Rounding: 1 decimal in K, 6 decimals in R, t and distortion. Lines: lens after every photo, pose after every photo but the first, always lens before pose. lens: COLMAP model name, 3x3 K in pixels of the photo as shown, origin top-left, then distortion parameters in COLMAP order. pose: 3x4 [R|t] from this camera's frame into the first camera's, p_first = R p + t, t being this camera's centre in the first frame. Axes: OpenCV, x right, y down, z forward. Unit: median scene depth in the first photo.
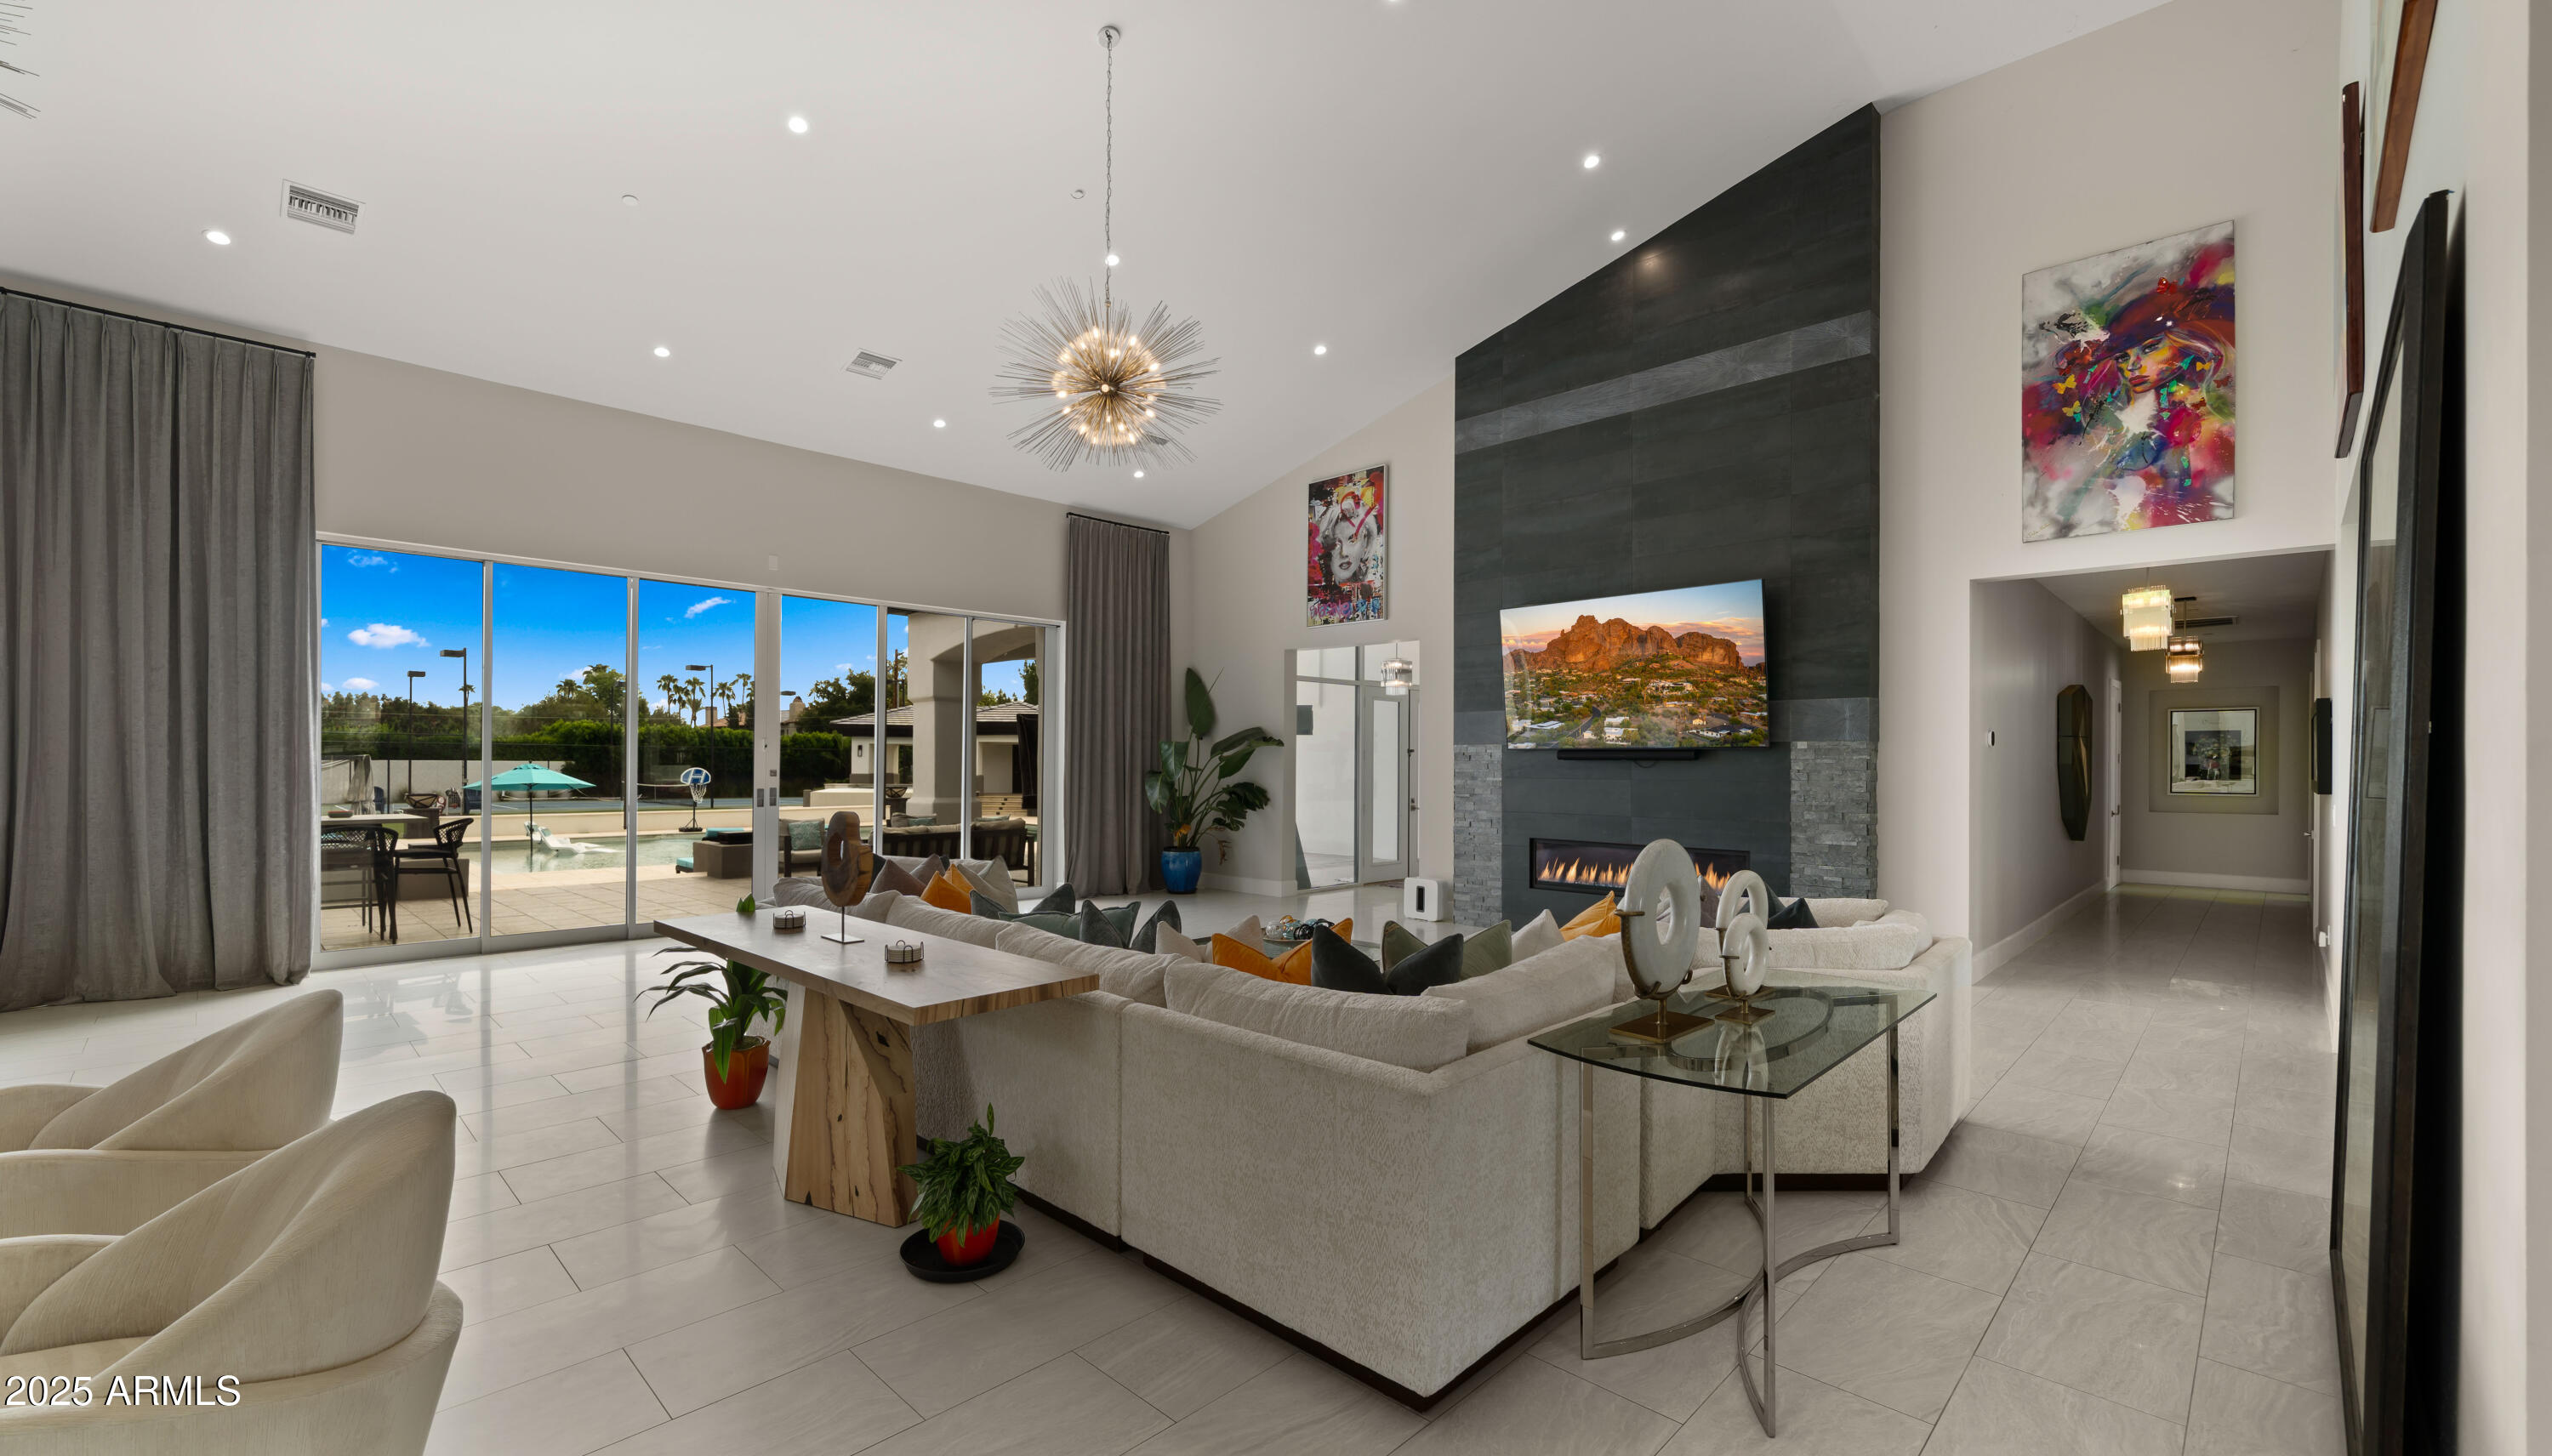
lens RADIAL K [[1034.7, 0, 1252.5], [0, 1034.7, 761.9], [0, 0, 1]] dist [-0.002761, -0.000332]
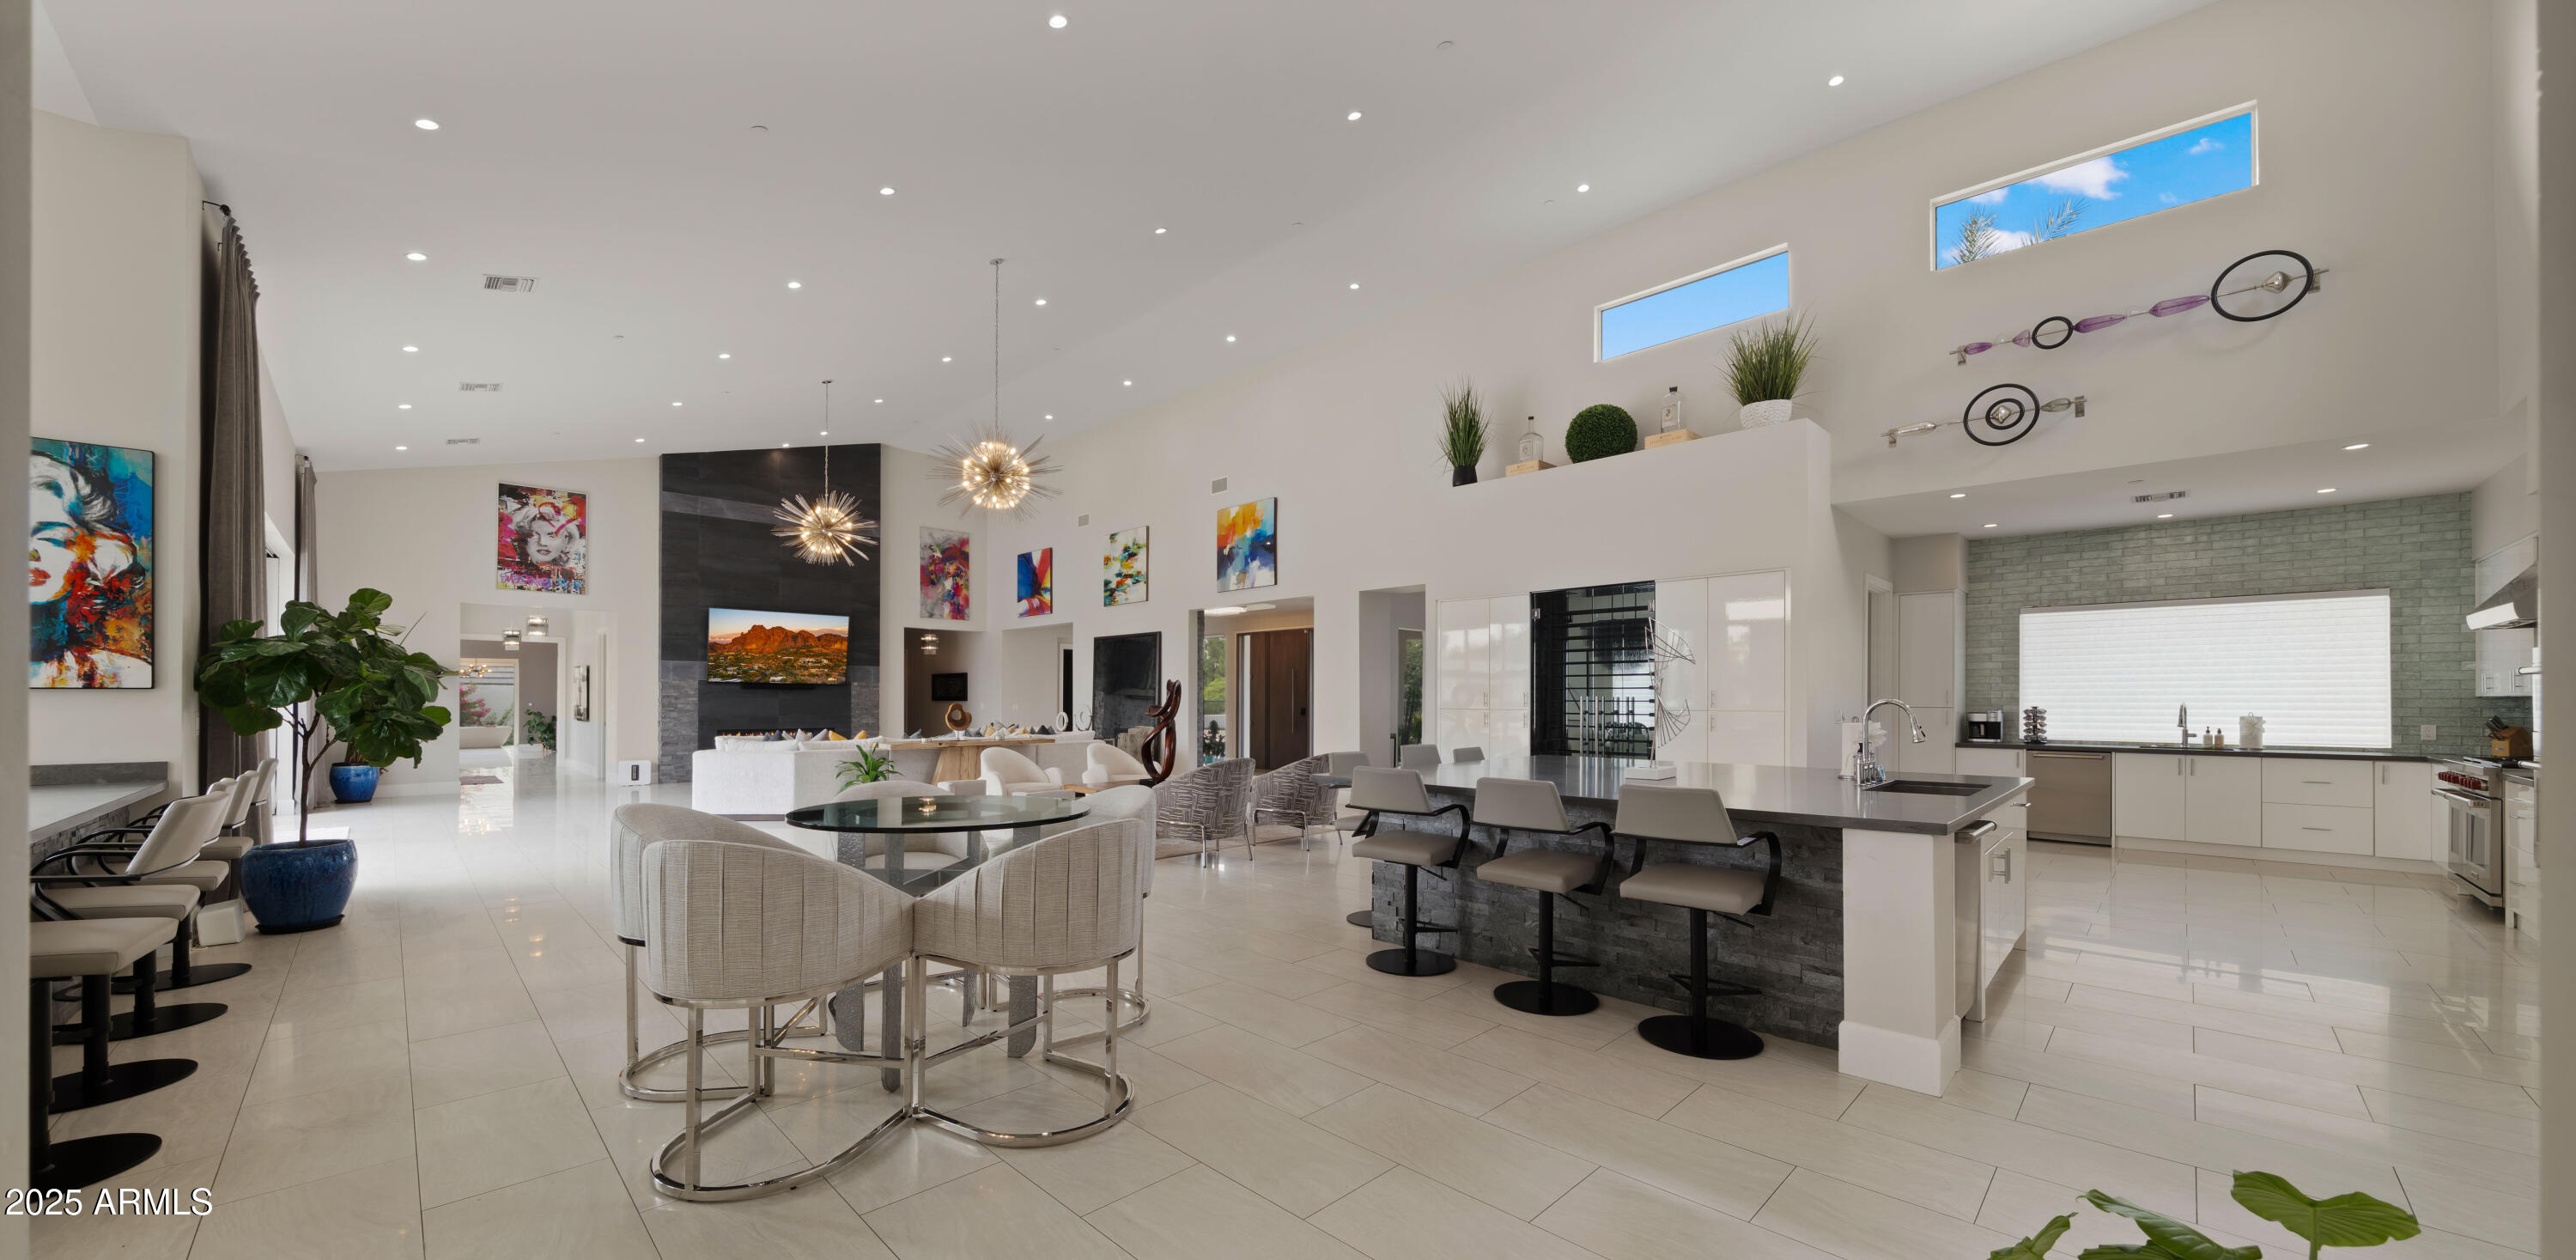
lens RADIAL K [[893.3, 0, 1273.5], [0, 893.3, 699.1], [0, 0, 1]] dist [-0.008810, -0.000096]
pose [[0.005811, -0.001839, 0.999981, -1.544388], [-0.000193, 0.999998, 0.001840, 0.015984], [-0.999983, -0.000203, 0.005811, -0.027141]]
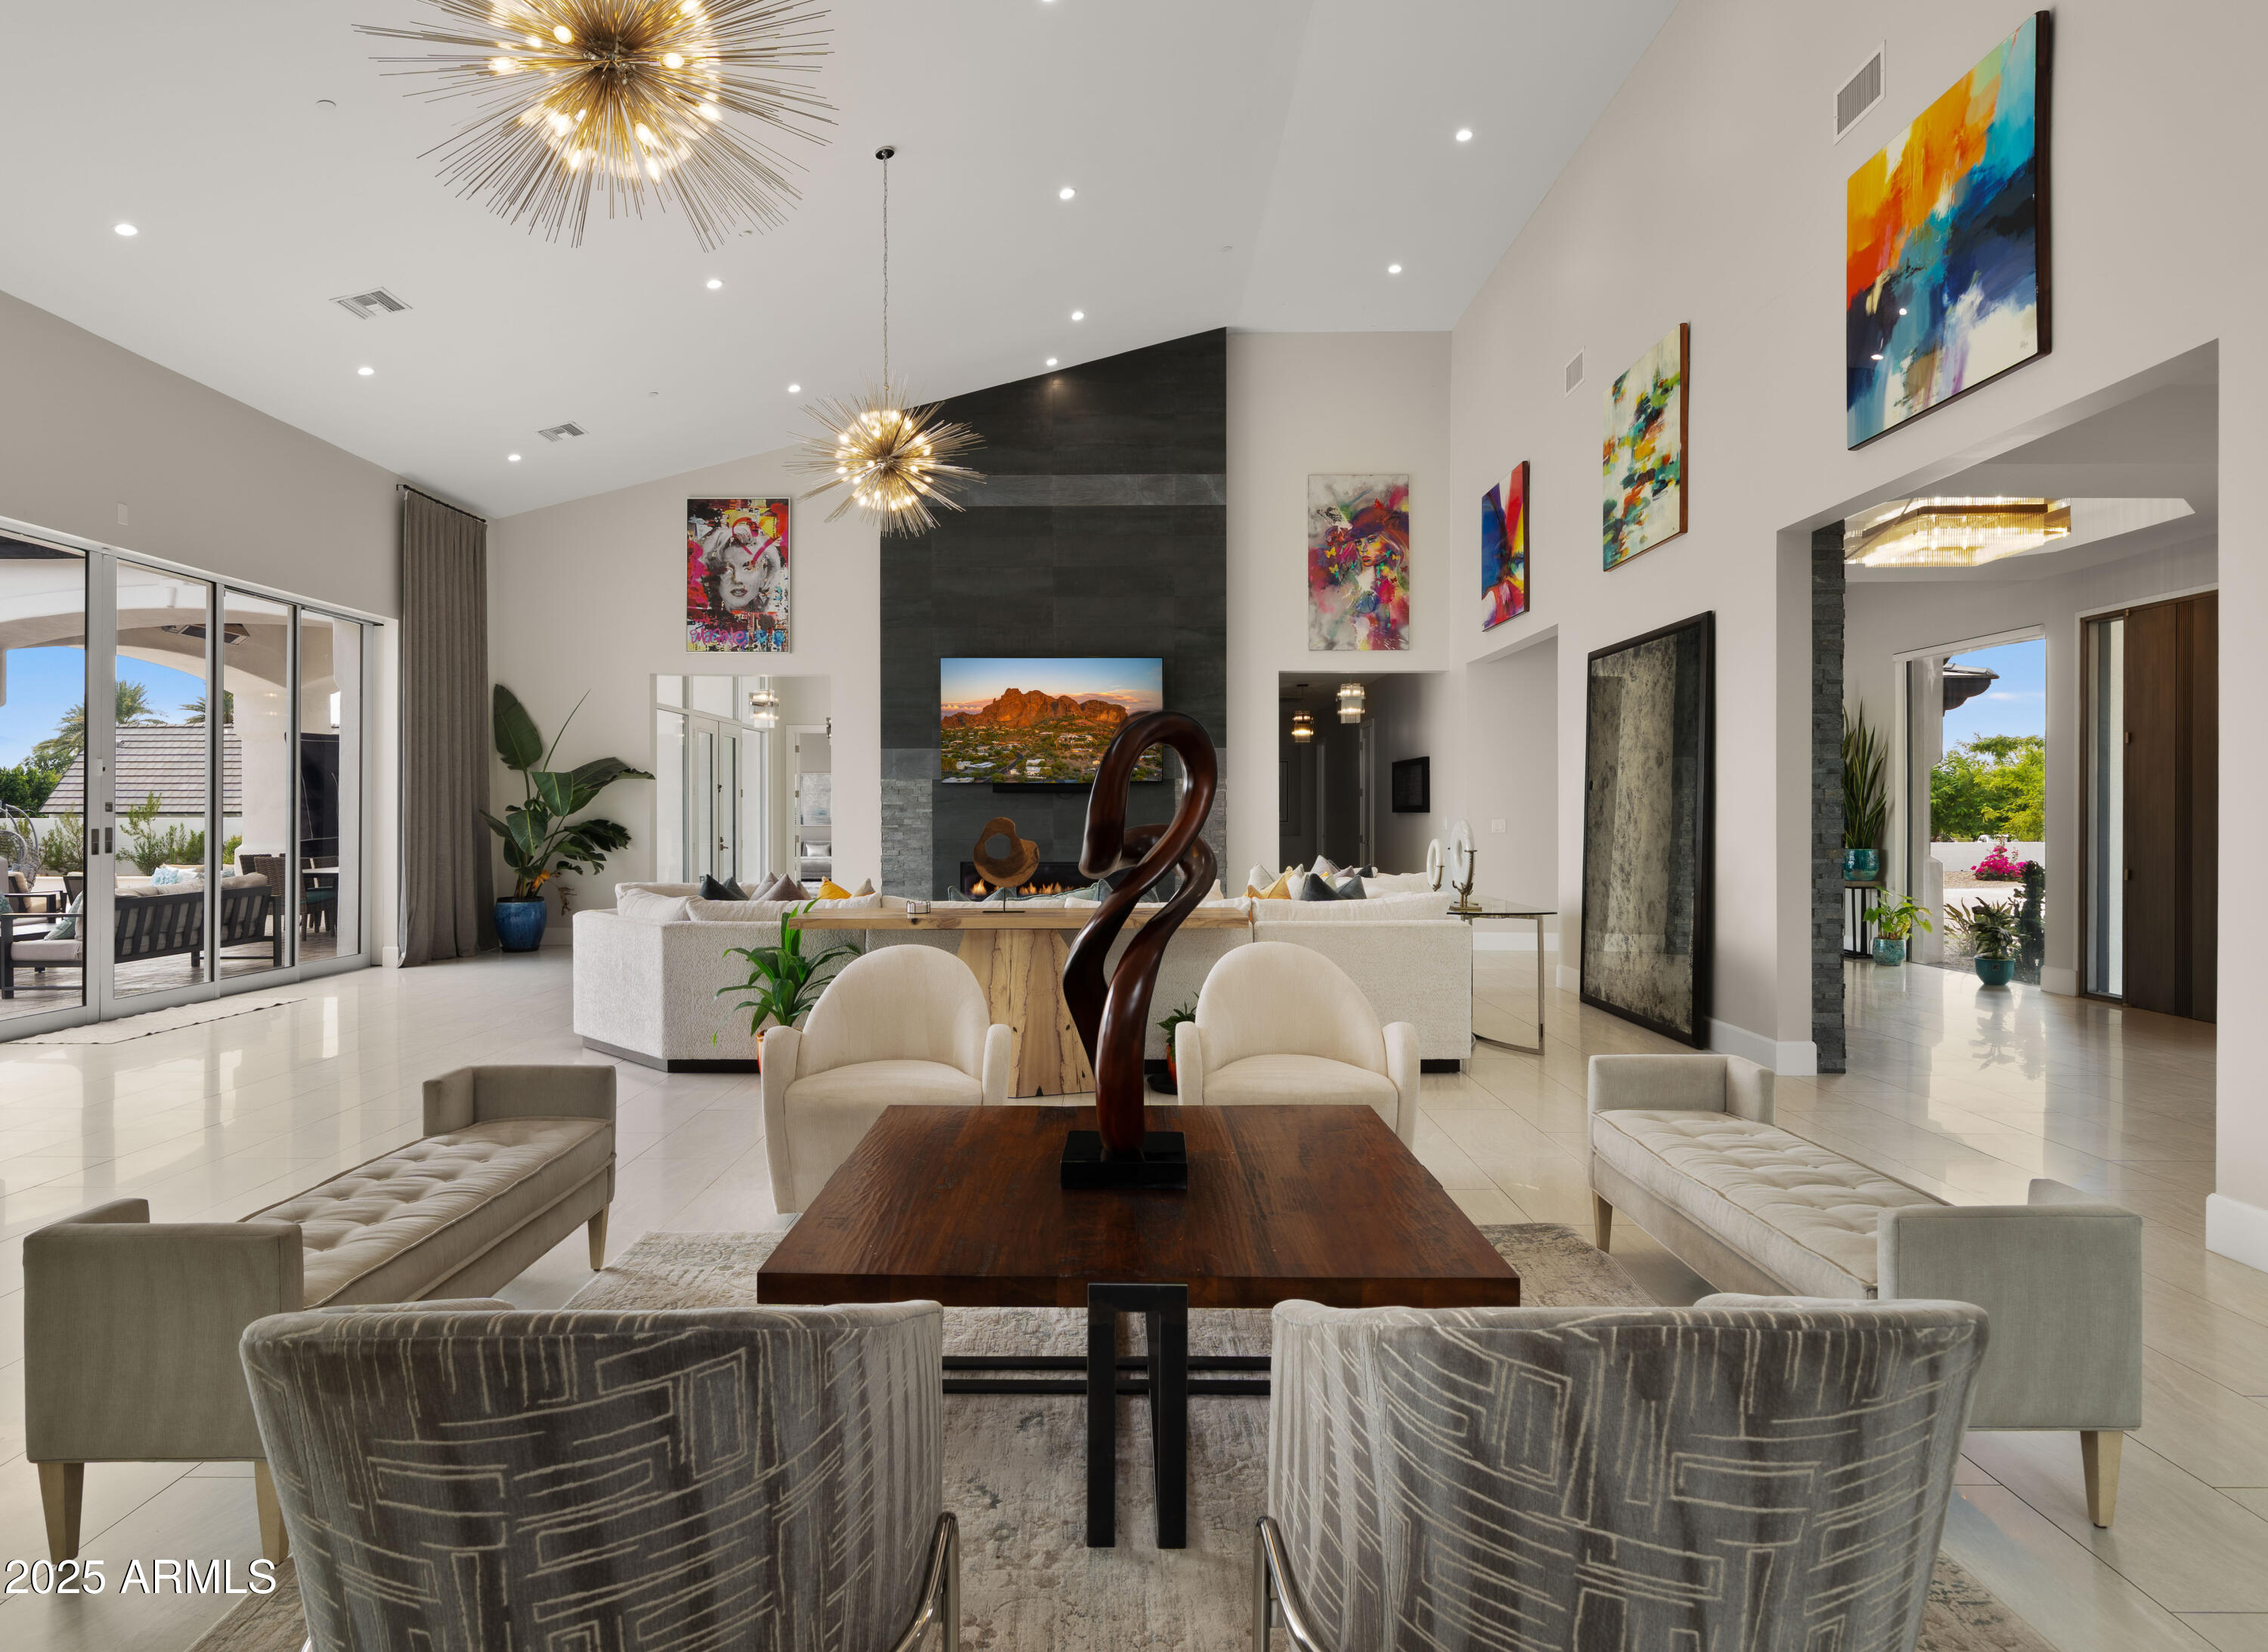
lens RADIAL K [[1289.4, 0, 1112.0], [0, 1289.4, 818.7], [0, 0, 1]] dist [-0.002239, -0.000321]
pose [[0.717266, -0.007452, 0.696760, -0.680341], [0.004884, 0.999972, 0.005668, 0.021815], [-0.696783, -0.000663, 0.717282, -0.144354]]
